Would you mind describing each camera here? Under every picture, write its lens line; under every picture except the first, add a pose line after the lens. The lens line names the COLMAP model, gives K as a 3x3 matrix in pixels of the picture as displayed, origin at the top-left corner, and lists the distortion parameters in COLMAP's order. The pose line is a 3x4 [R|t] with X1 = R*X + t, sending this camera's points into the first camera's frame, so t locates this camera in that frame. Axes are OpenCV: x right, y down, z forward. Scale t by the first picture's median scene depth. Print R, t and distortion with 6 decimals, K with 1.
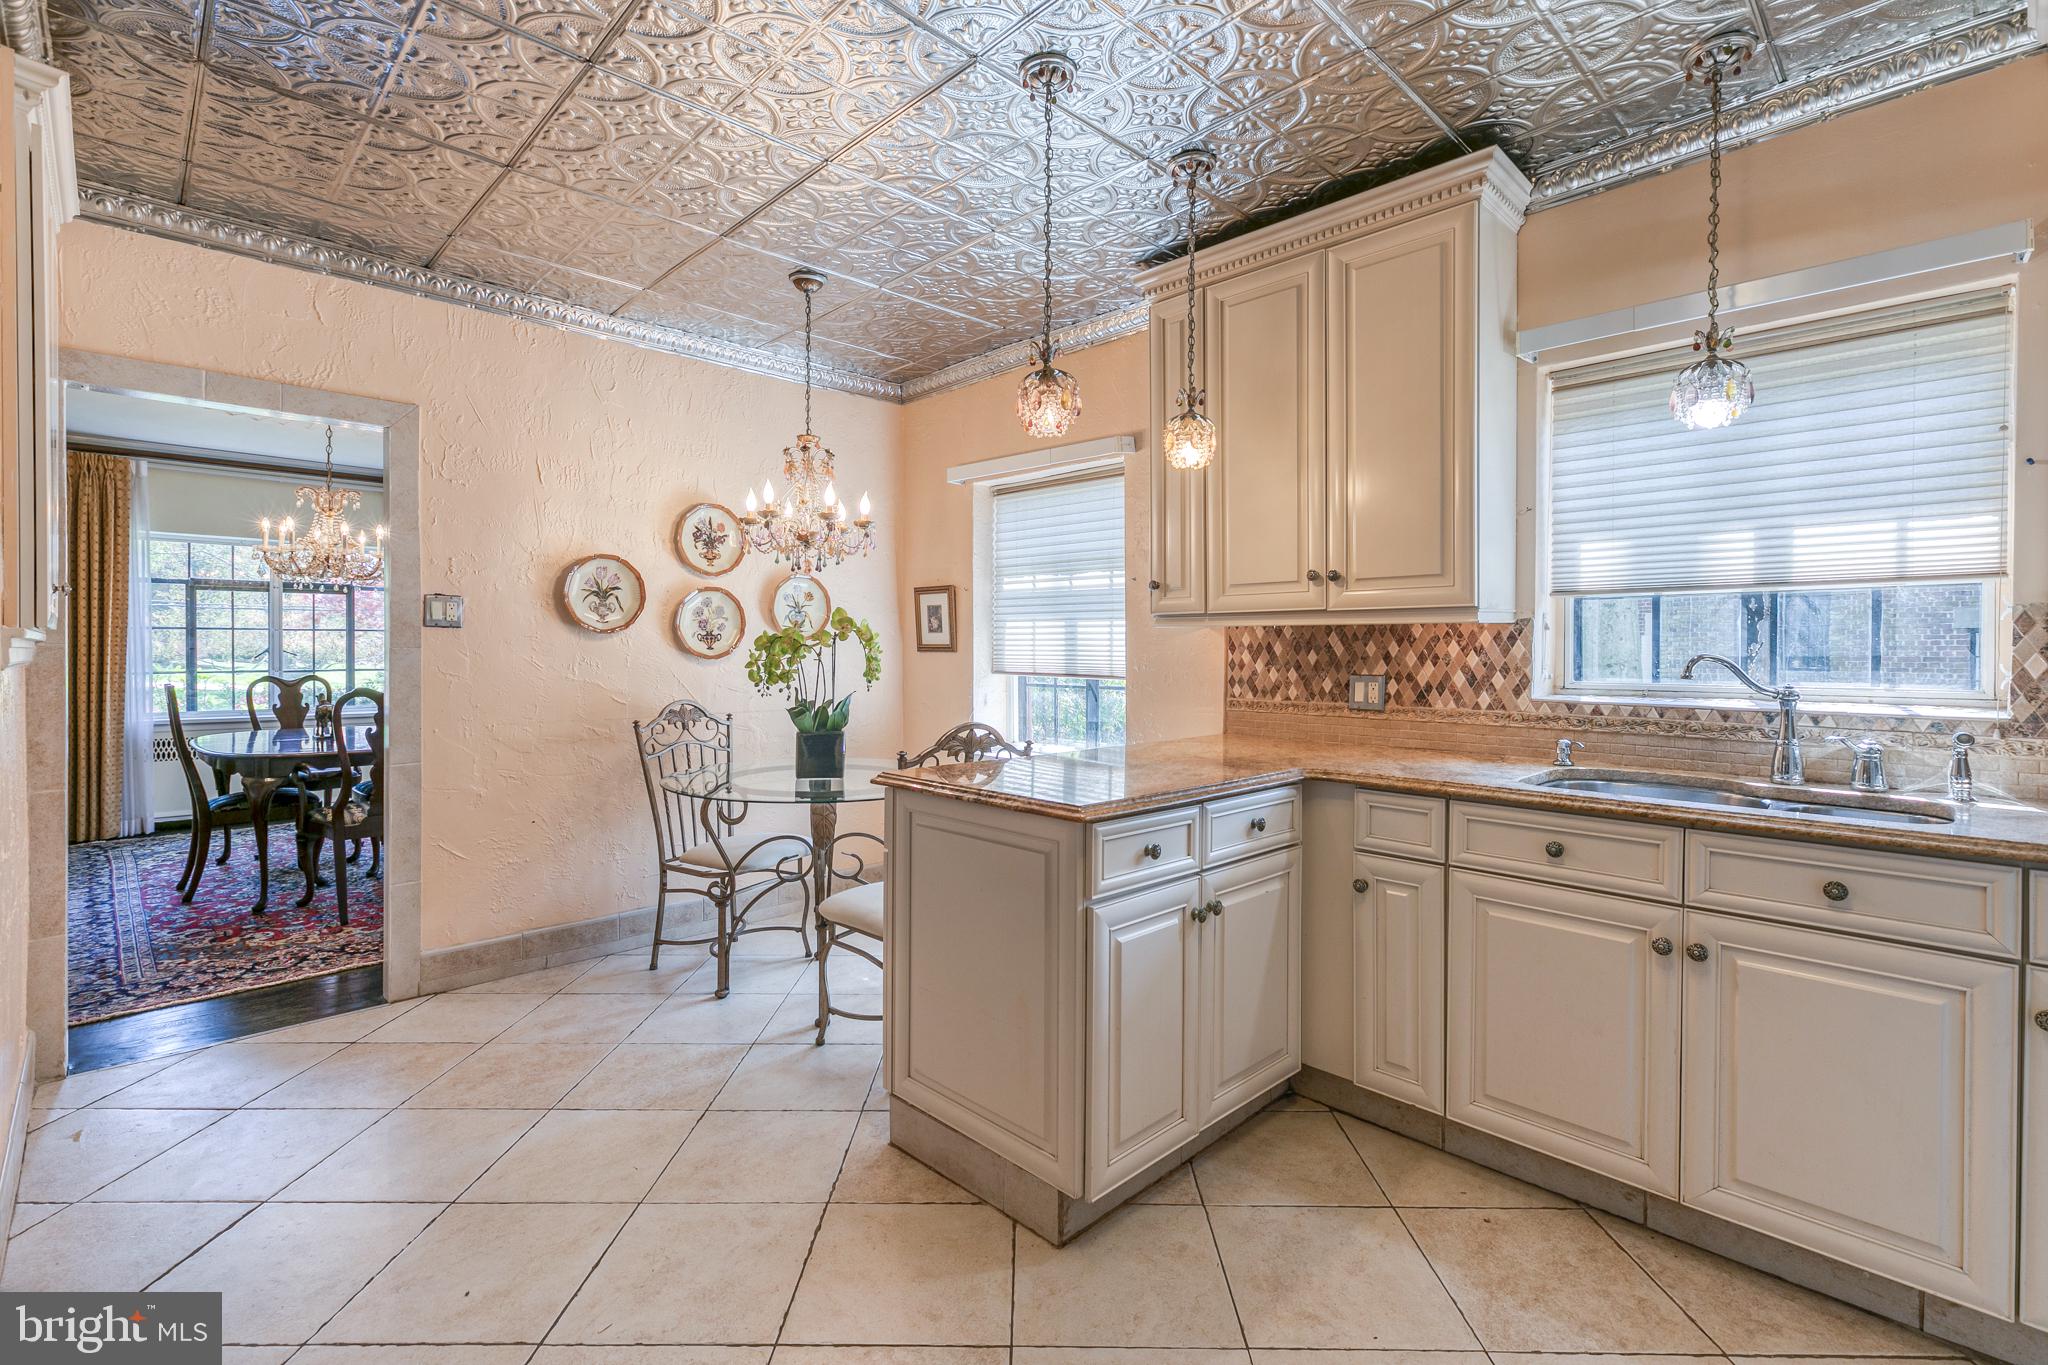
lens RADIAL K [[914.4, 0, 1028.1], [0, 914.4, 665.3], [0, 0, 1]] dist [0.003850, 0.000646]
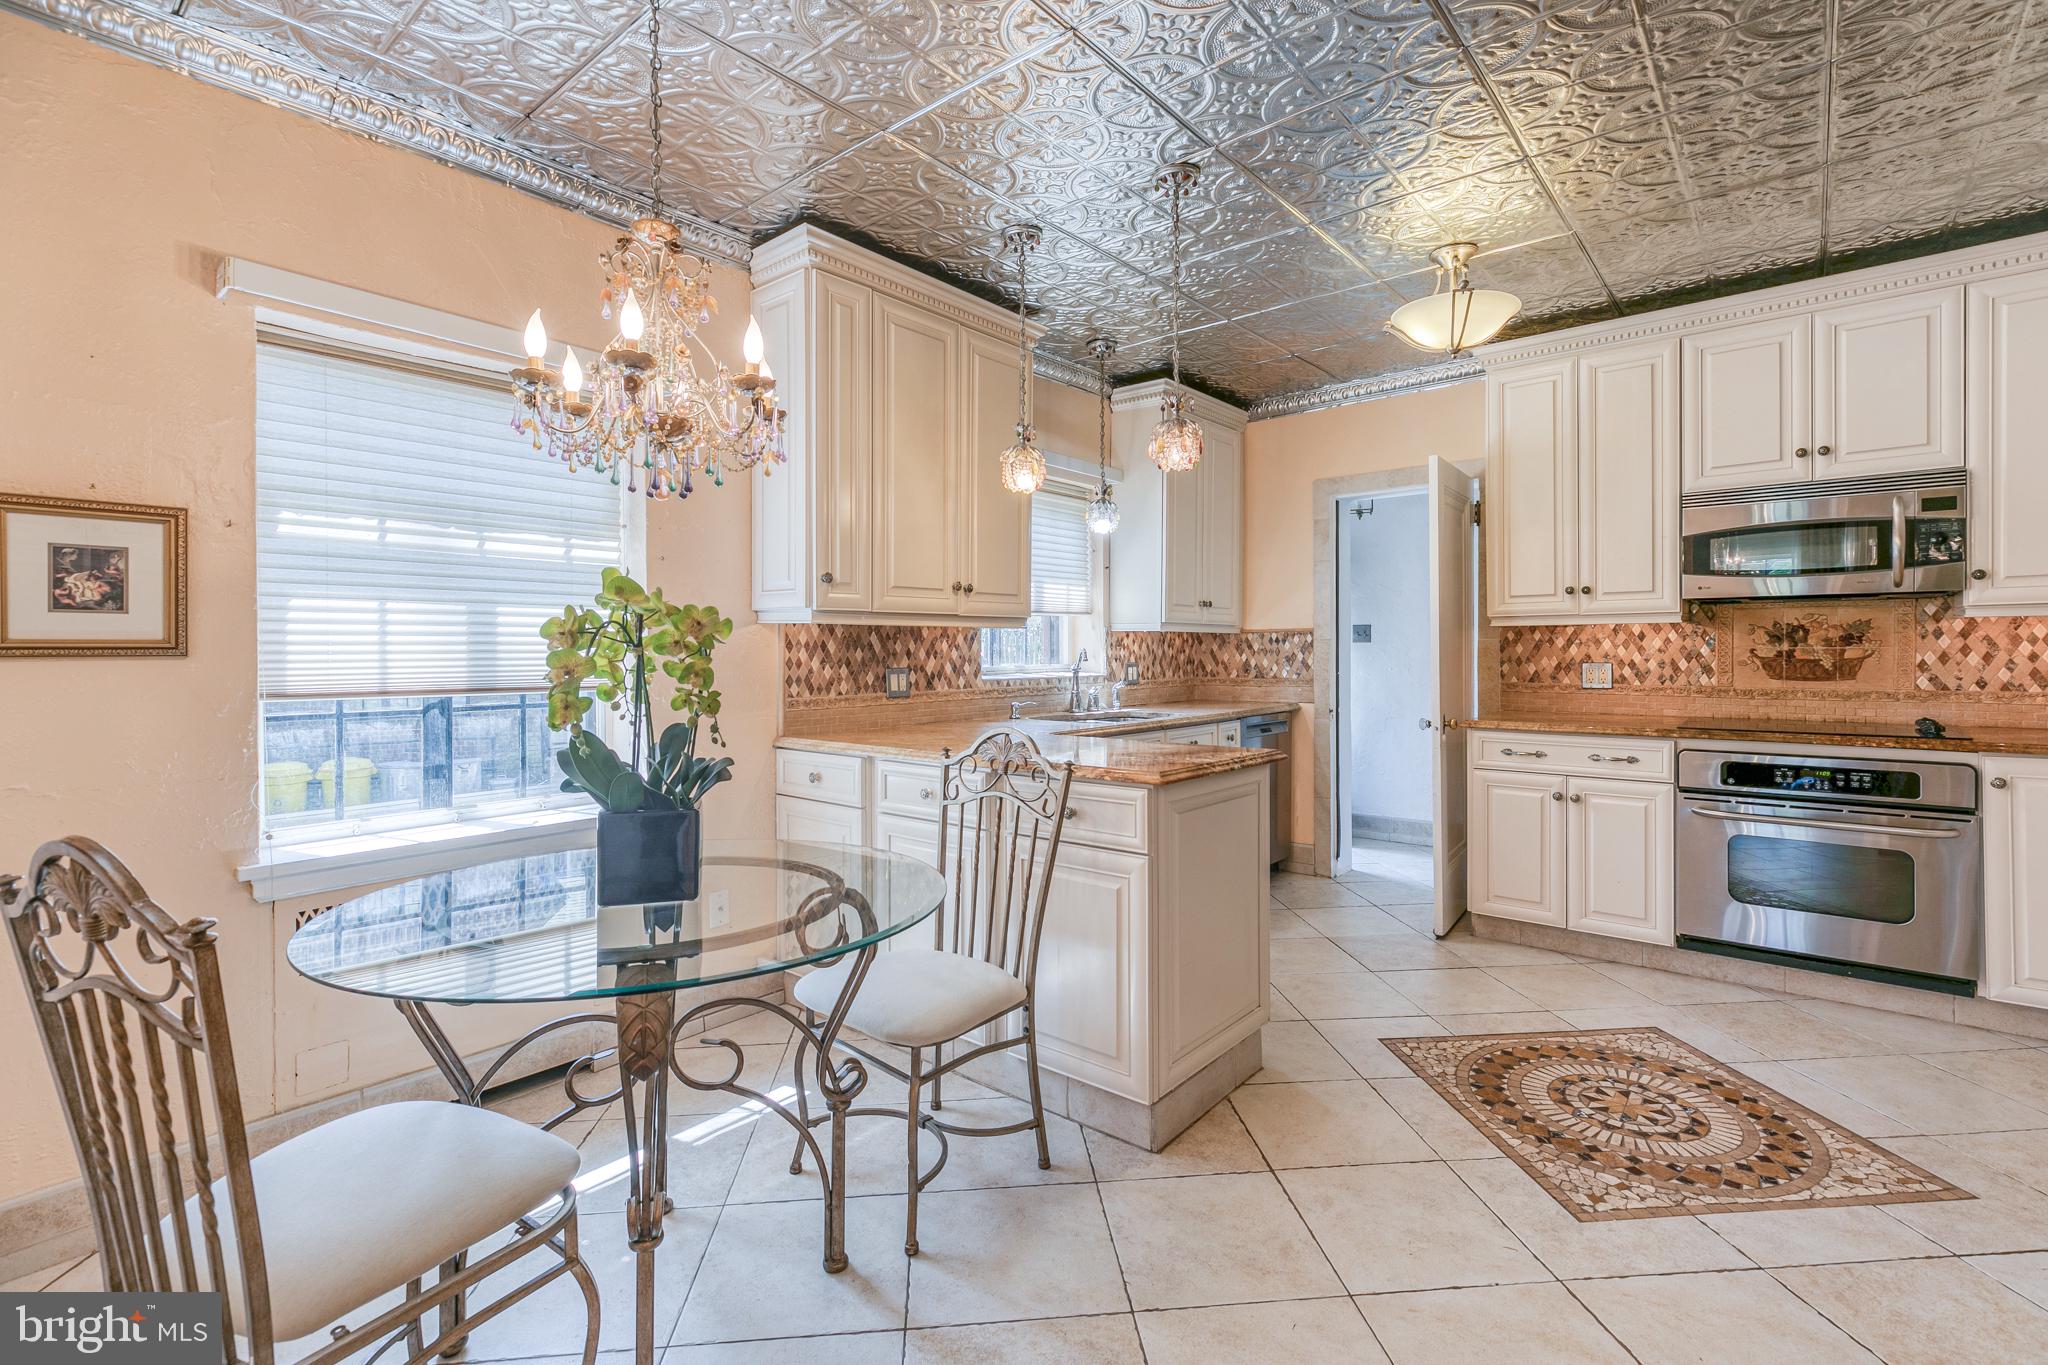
lens RADIAL K [[914.4, 0, 1027.6], [0, 914.4, 667.1], [0, 0, 1]] dist [0.003850, 0.000646]
pose [[-0.081850, -0.023136, 0.996376, -0.818670], [0.022749, 0.999427, 0.025076, -0.016579], [-0.996385, 0.024719, -0.081276, 0.897305]]
